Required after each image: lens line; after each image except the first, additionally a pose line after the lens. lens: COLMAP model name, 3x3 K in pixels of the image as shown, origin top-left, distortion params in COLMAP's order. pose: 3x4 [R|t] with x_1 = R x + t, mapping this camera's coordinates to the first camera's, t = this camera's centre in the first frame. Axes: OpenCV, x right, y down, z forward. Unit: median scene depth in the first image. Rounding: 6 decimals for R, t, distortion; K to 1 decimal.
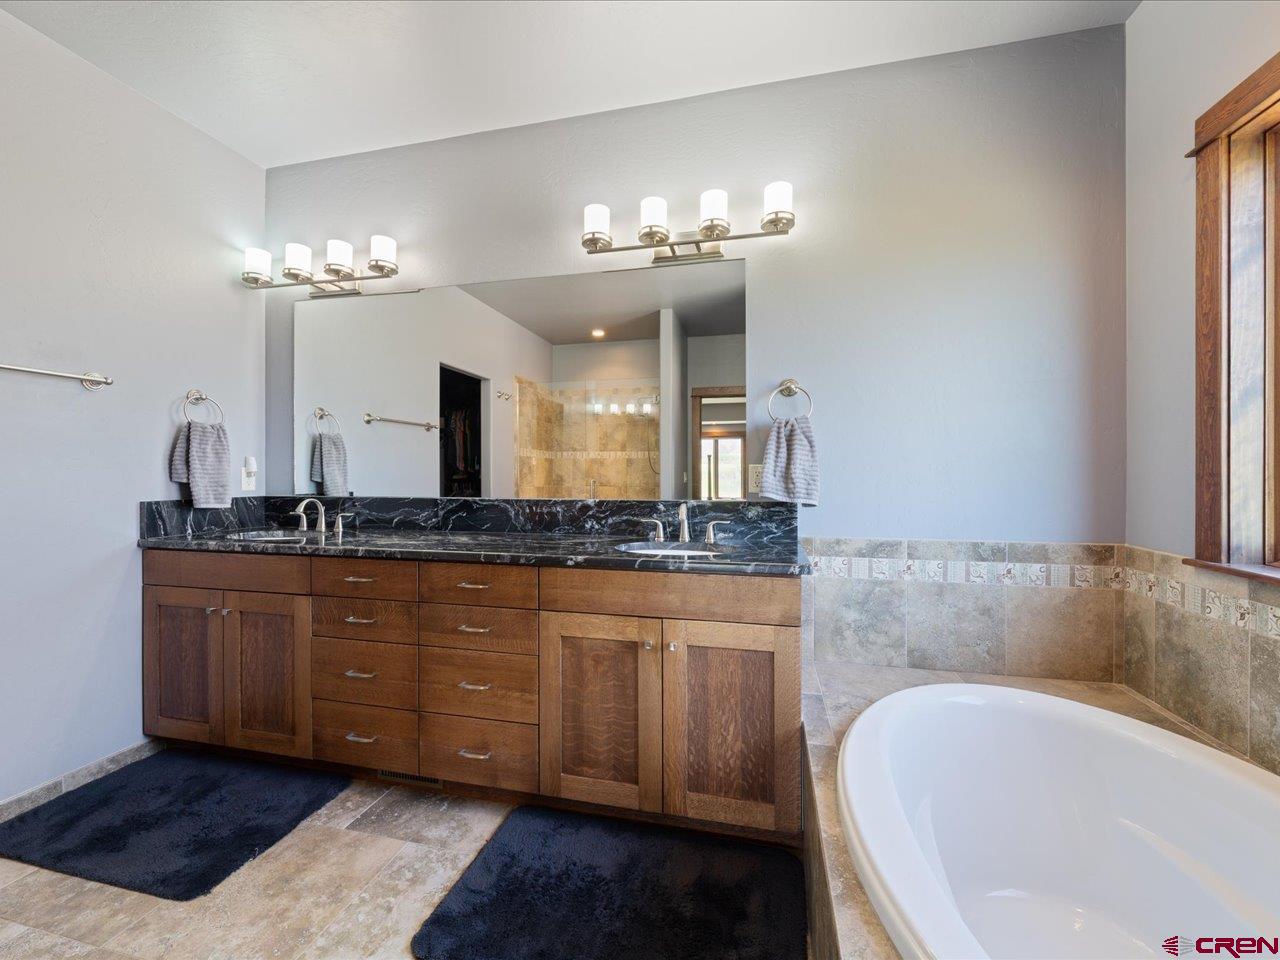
lens RADIAL K [[498.0, 0, 653.5], [0, 498.0, 481.5], [0, 0, 1]] dist [-0.006166, 0.000088]
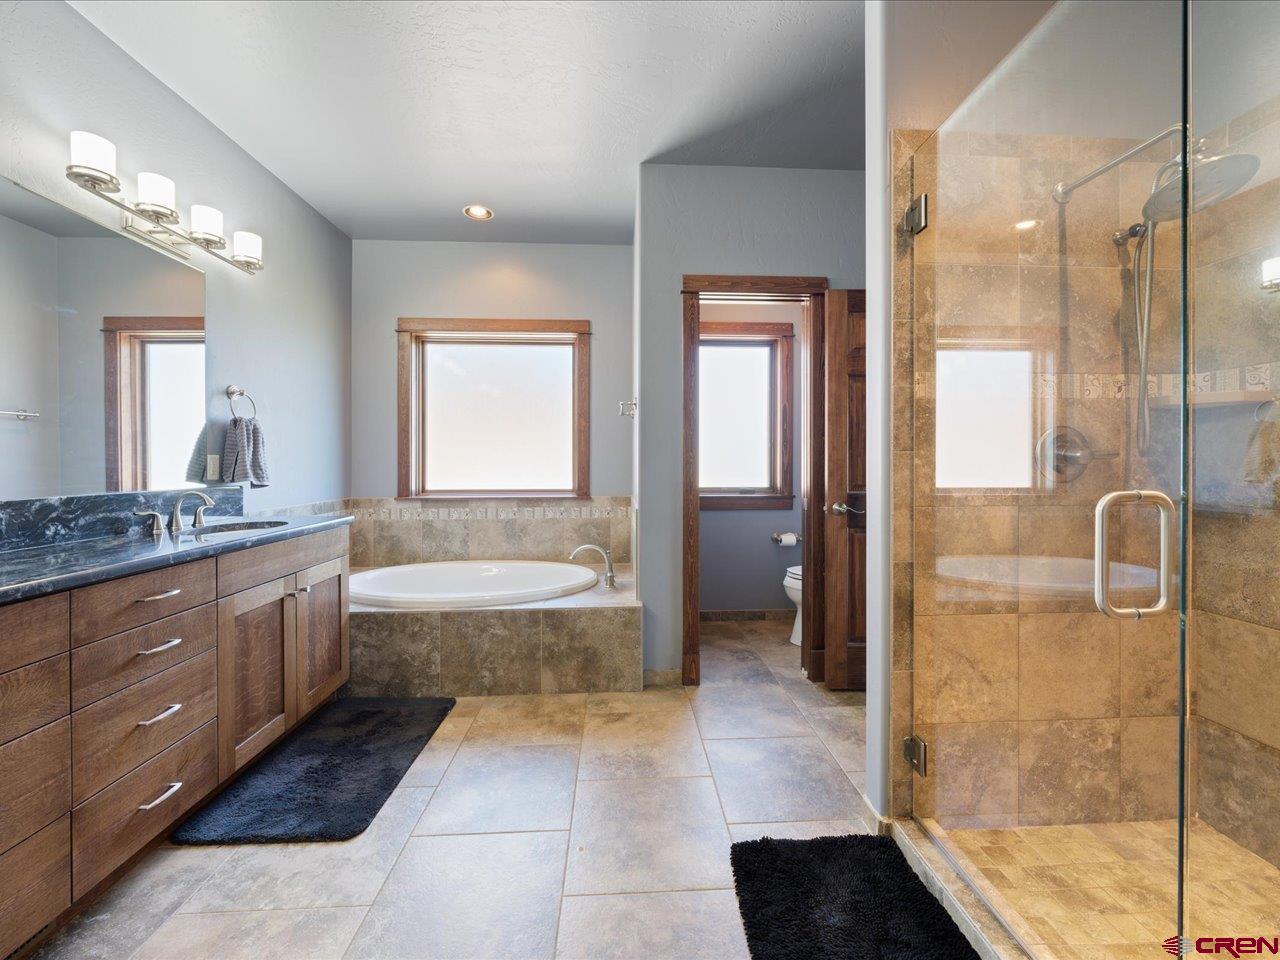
lens RADIAL K [[655.6, 0, 647.9], [0, 655.6, 476.9], [0, 0, 1]] dist [-0.000897, -0.000403]
pose [[-0.285901, -0.022060, 0.958005, -1.578018], [0.015123, 0.999507, 0.027529, -0.009999], [-0.958140, 0.022358, -0.285426, 0.493303]]
